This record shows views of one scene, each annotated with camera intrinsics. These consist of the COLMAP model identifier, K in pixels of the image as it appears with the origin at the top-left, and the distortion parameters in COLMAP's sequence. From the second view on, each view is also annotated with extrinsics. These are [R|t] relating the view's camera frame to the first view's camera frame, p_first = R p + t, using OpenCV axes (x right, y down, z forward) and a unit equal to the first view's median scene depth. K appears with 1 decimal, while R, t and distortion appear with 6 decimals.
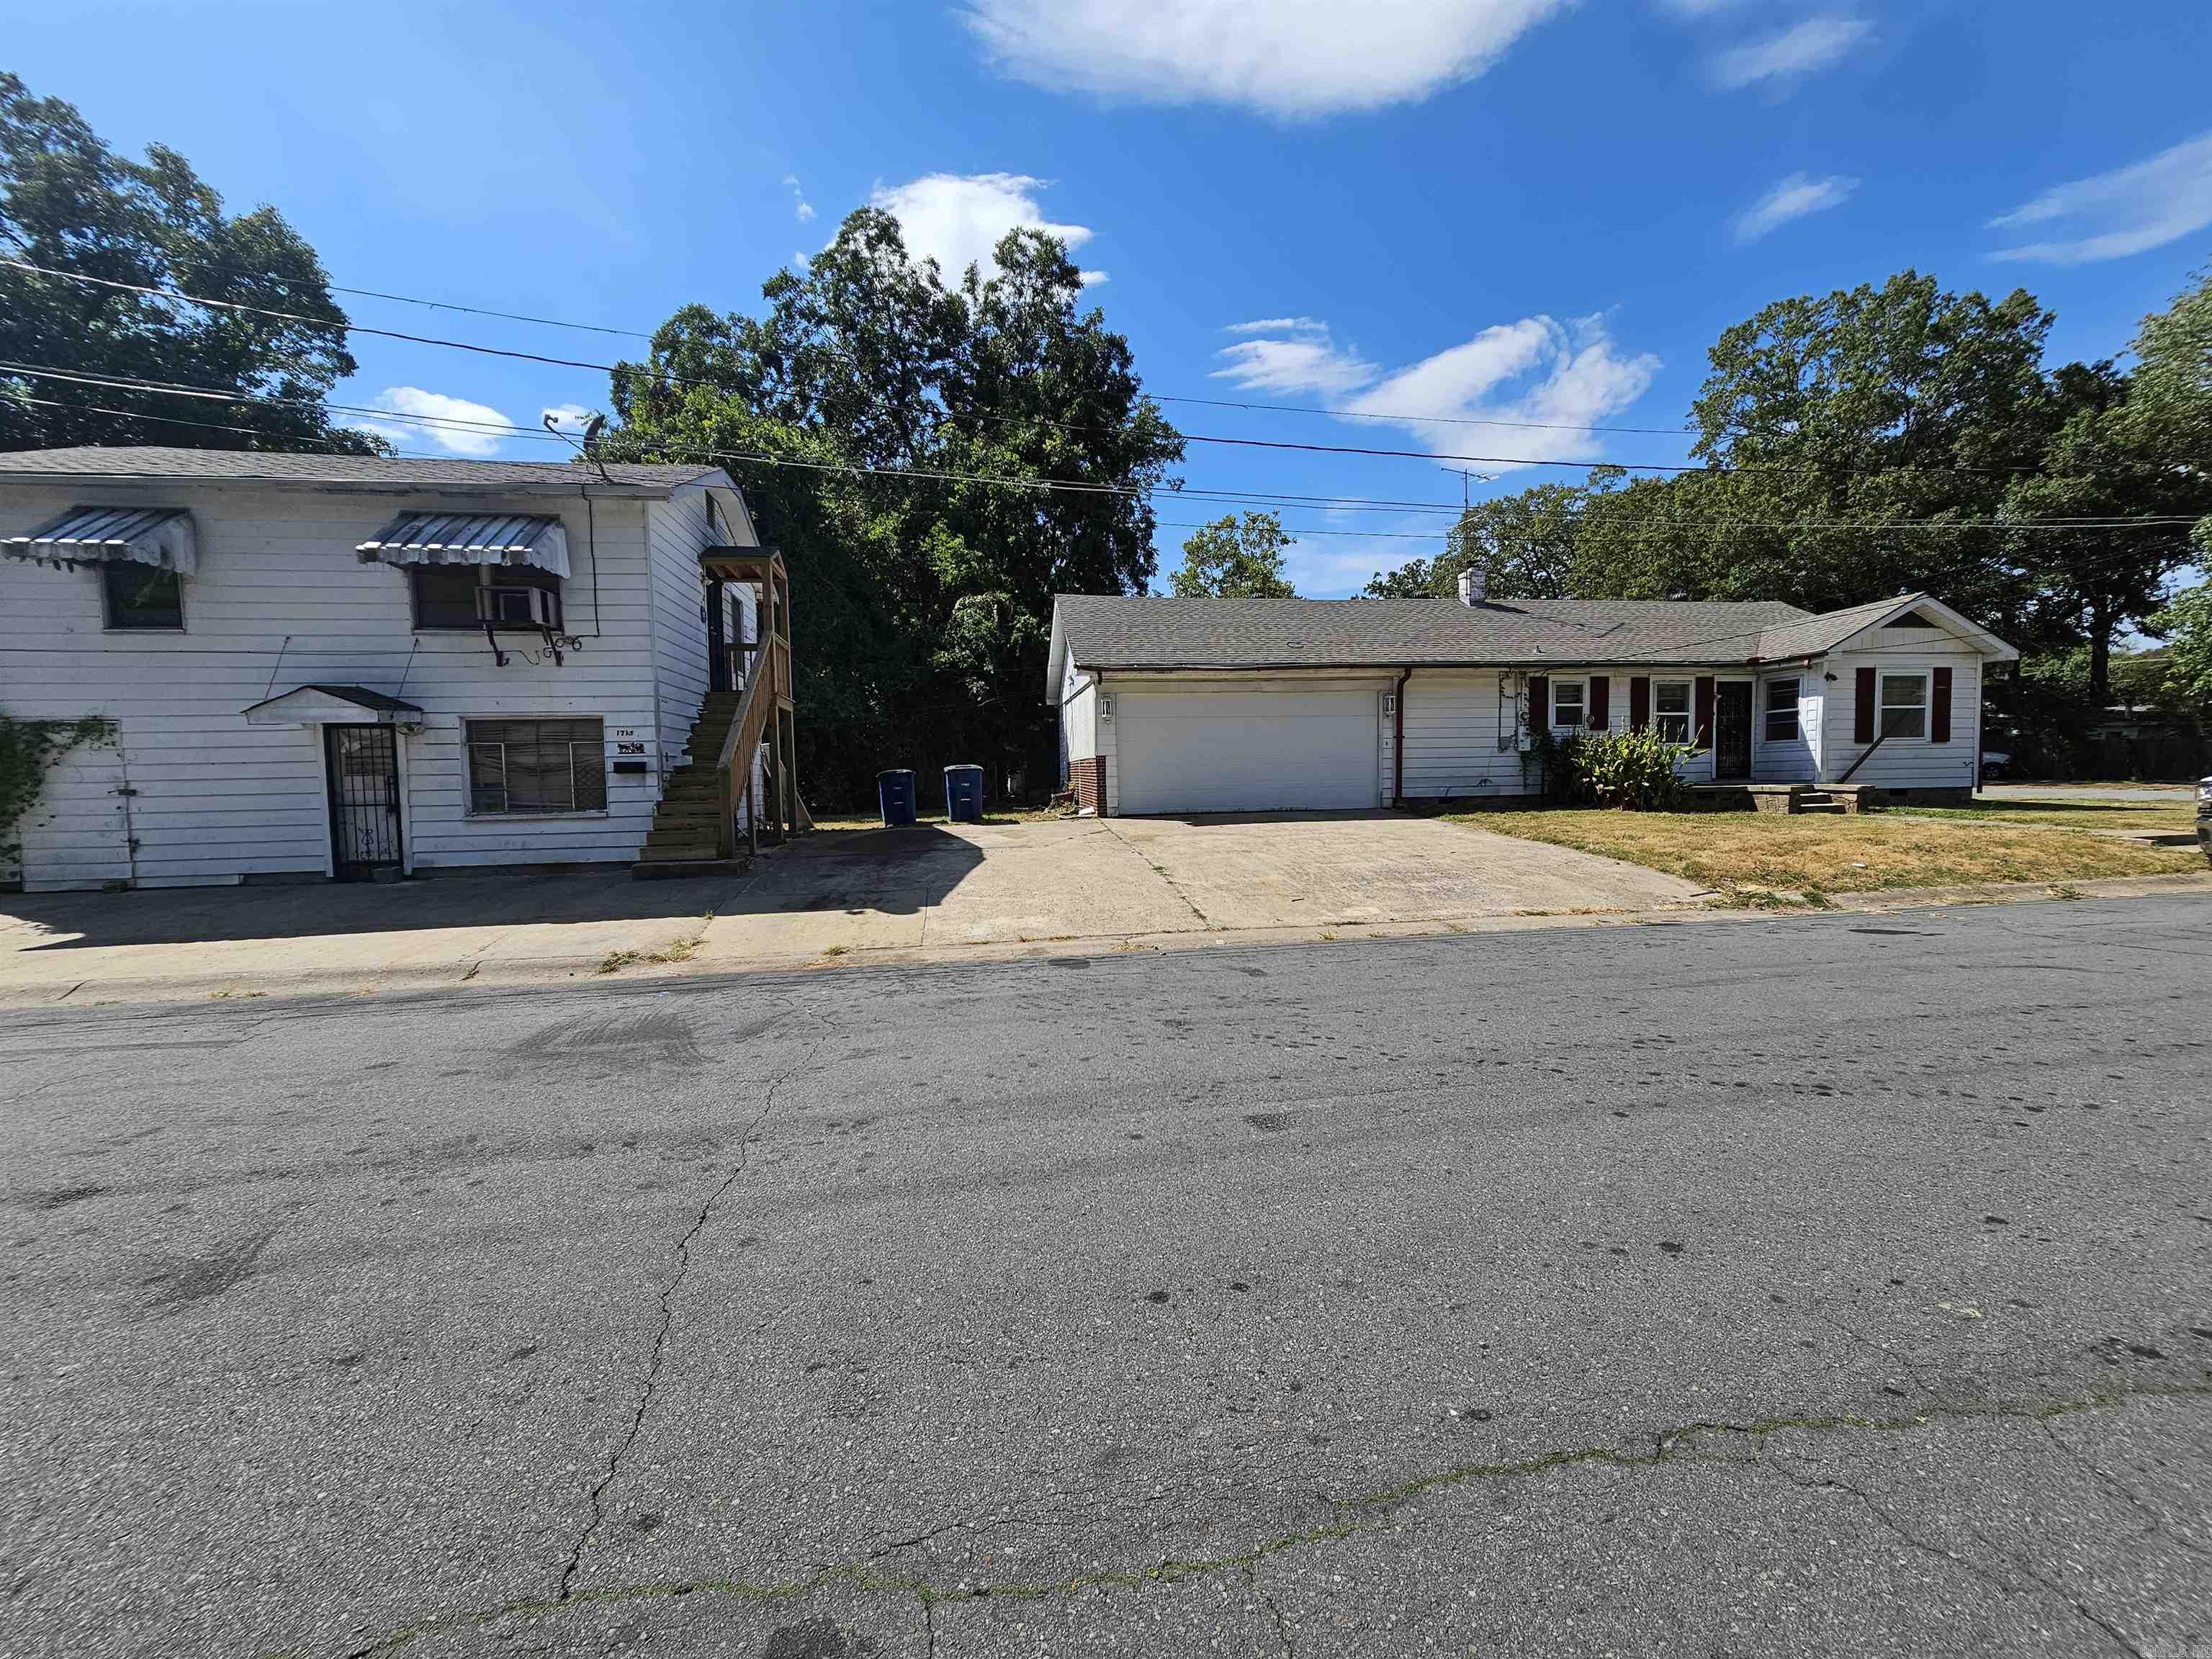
lens RADIAL K [[903.4, 0, 1104.4], [0, 903.4, 834.5], [0, 0, 1]] dist [-0.000820, 0.000846]
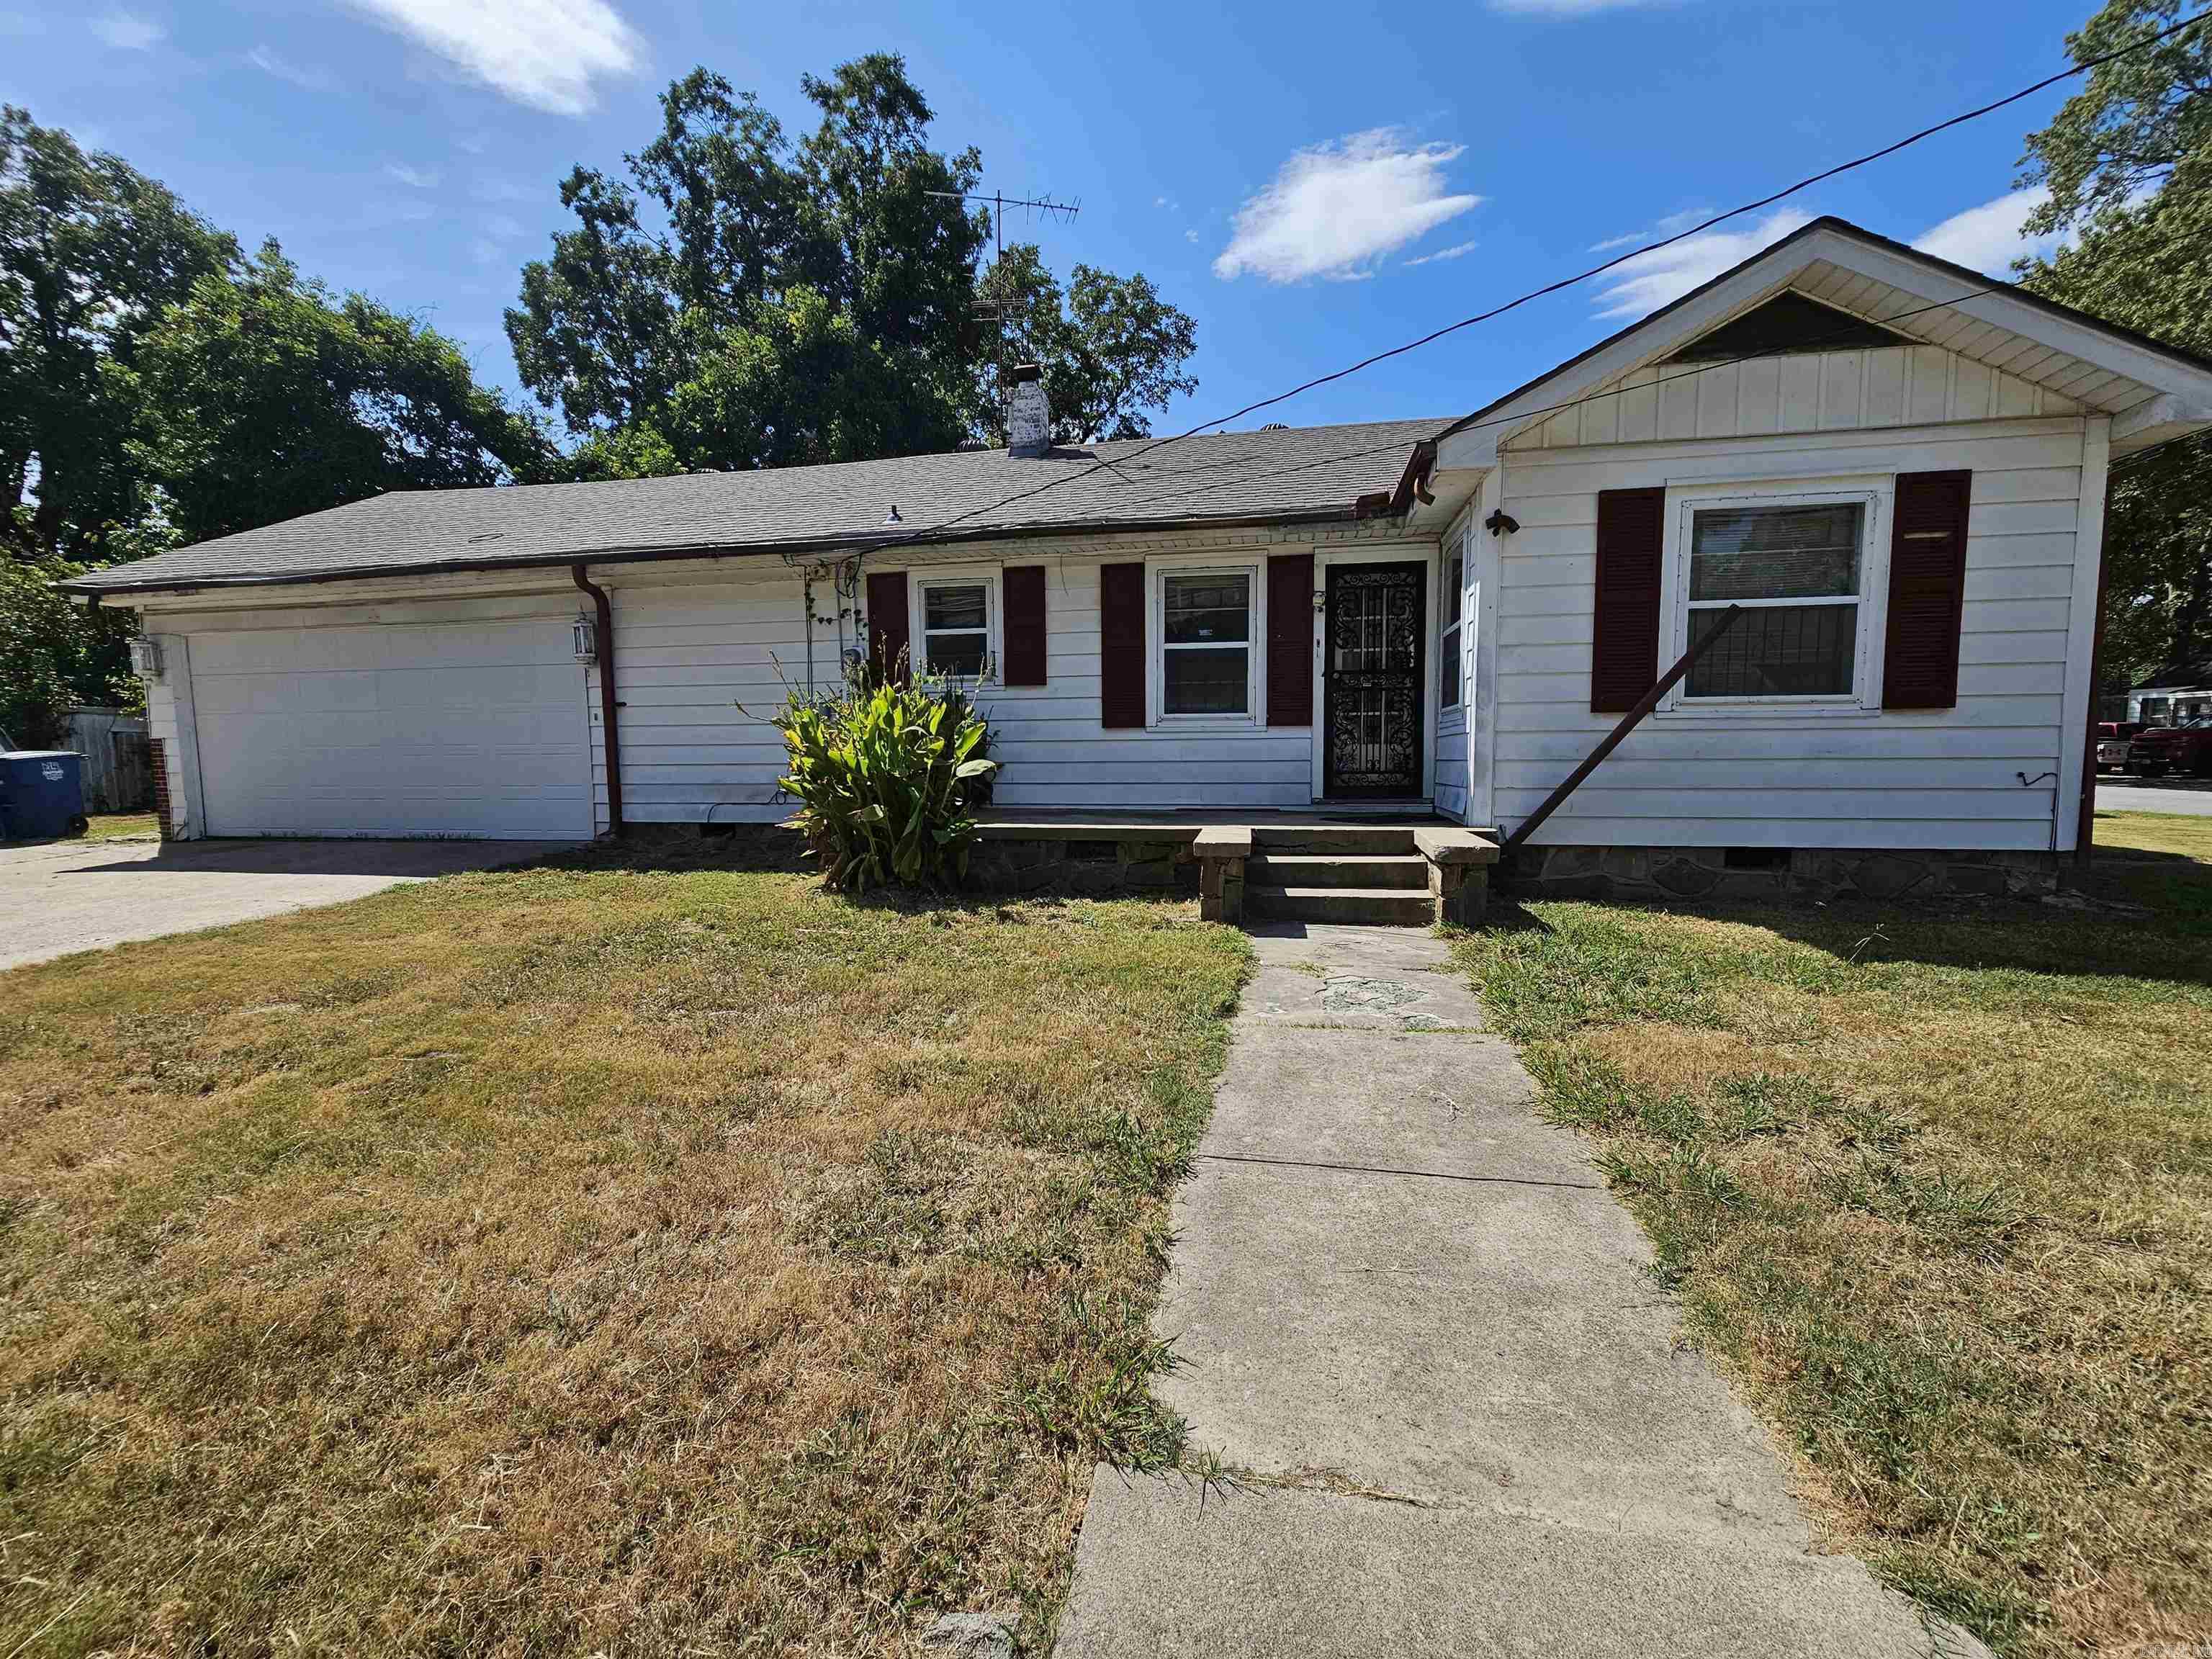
lens RADIAL K [[903.4, 0, 1104.4], [0, 903.4, 834.5], [0, 0, 1]] dist [-0.000820, 0.000846]
pose [[0.945130, 0.039798, -0.324263, 0.219967], [-0.029453, 0.998890, 0.036748, -0.017743], [0.325365, -0.025181, 0.945253, 0.174569]]
